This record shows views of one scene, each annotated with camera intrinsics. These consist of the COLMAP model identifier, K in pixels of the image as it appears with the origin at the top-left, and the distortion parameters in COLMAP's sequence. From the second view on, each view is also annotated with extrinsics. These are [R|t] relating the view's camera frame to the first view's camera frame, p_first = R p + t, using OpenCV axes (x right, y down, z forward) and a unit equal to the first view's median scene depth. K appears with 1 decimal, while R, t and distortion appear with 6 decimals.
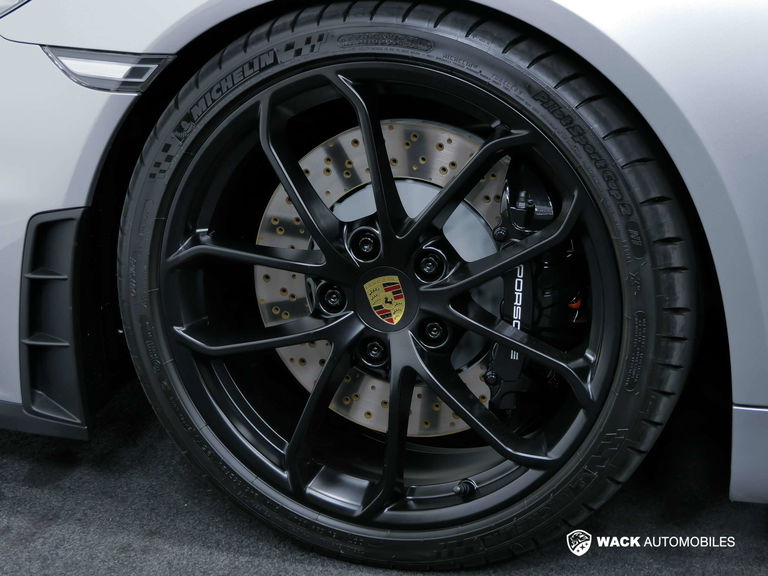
lens RADIAL K [[1892.4, 0, 386.3], [0, 1892.4, 292.2], [0, 0, 1]] dist [-0.136507, 0.000000]
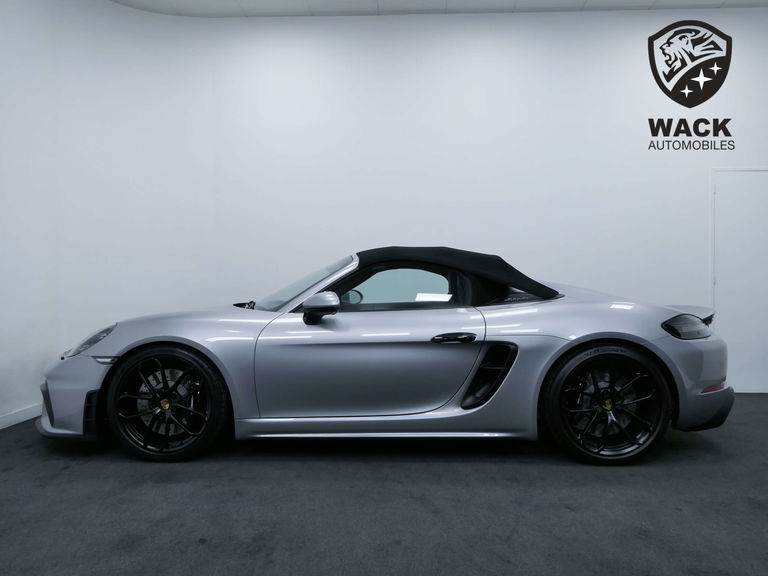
lens RADIAL K [[660.2, 0, 385.9], [0, 660.2, 290.8], [0, 0, 1]] dist [-0.019755, 0.020462]
pose [[0.961772, 0.001436, 0.273849, 0.084158], [0.078168, 0.956944, -0.279548, 0.248739], [-0.262460, 0.290268, 0.920250, -0.833175]]
